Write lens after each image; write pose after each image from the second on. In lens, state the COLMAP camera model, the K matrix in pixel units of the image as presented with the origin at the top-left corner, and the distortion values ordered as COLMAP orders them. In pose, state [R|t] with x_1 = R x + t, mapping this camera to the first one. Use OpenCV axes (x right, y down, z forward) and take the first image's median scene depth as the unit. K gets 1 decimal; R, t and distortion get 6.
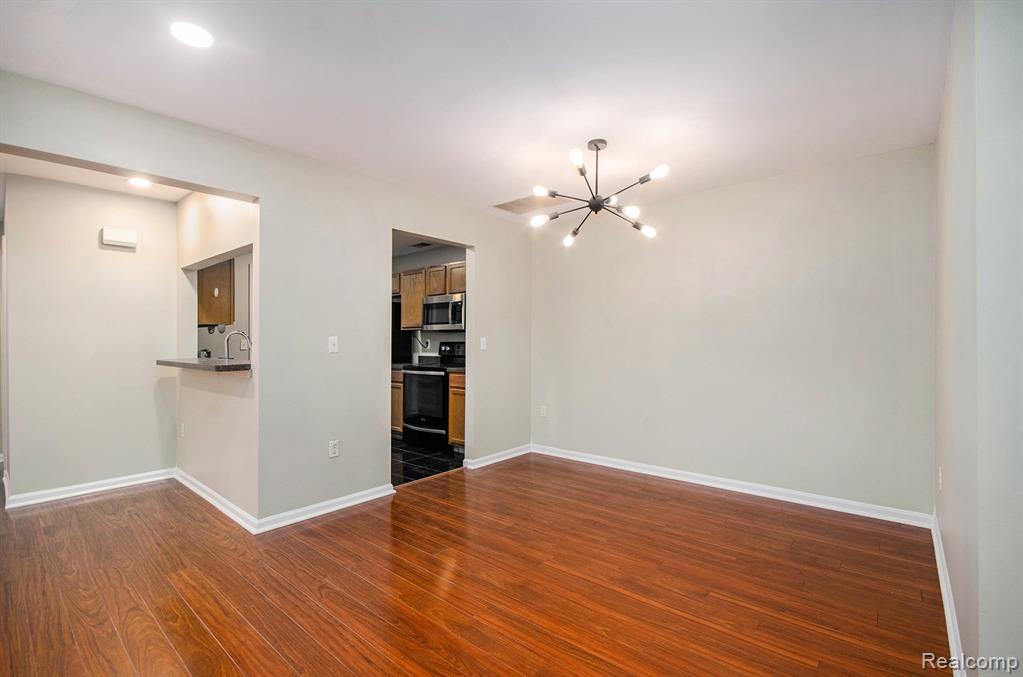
lens RADIAL K [[434.4, 0, 532.4], [0, 434.4, 346.1], [0, 0, 1]] dist [-0.001862, -0.000320]
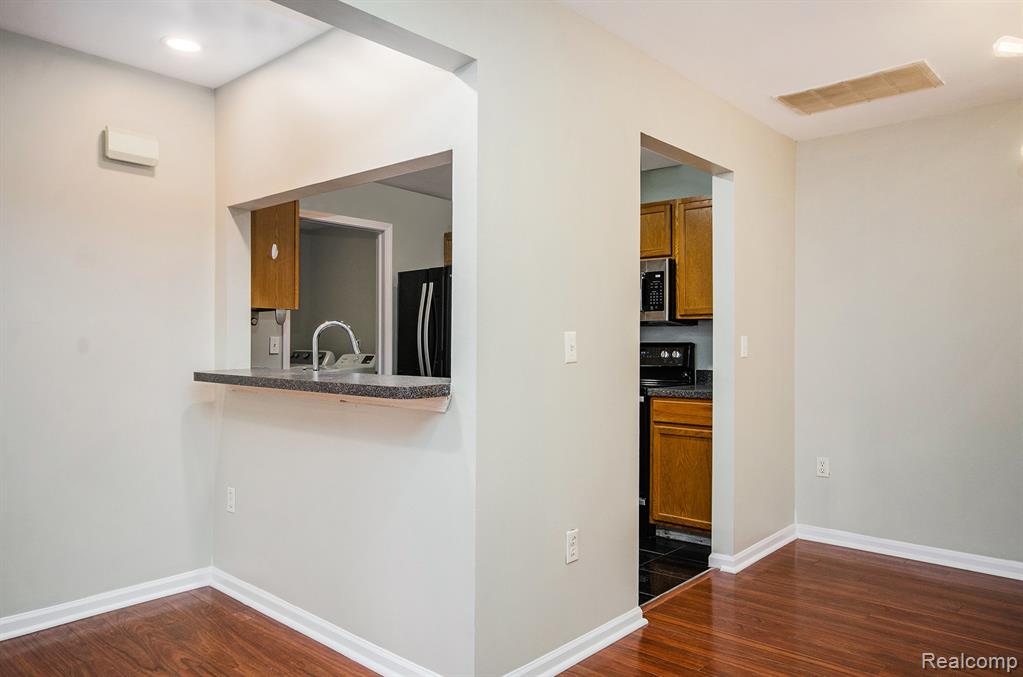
lens RADIAL K [[661.5, 0, 553.3], [0, 661.5, 354.6], [0, 0, 1]] dist [-0.005378, 0.000229]
pose [[0.999838, 0.008581, -0.015834, -0.374210], [-0.008459, 0.999934, 0.007763, -0.000563], [0.015899, -0.007627, 0.999845, 0.161265]]
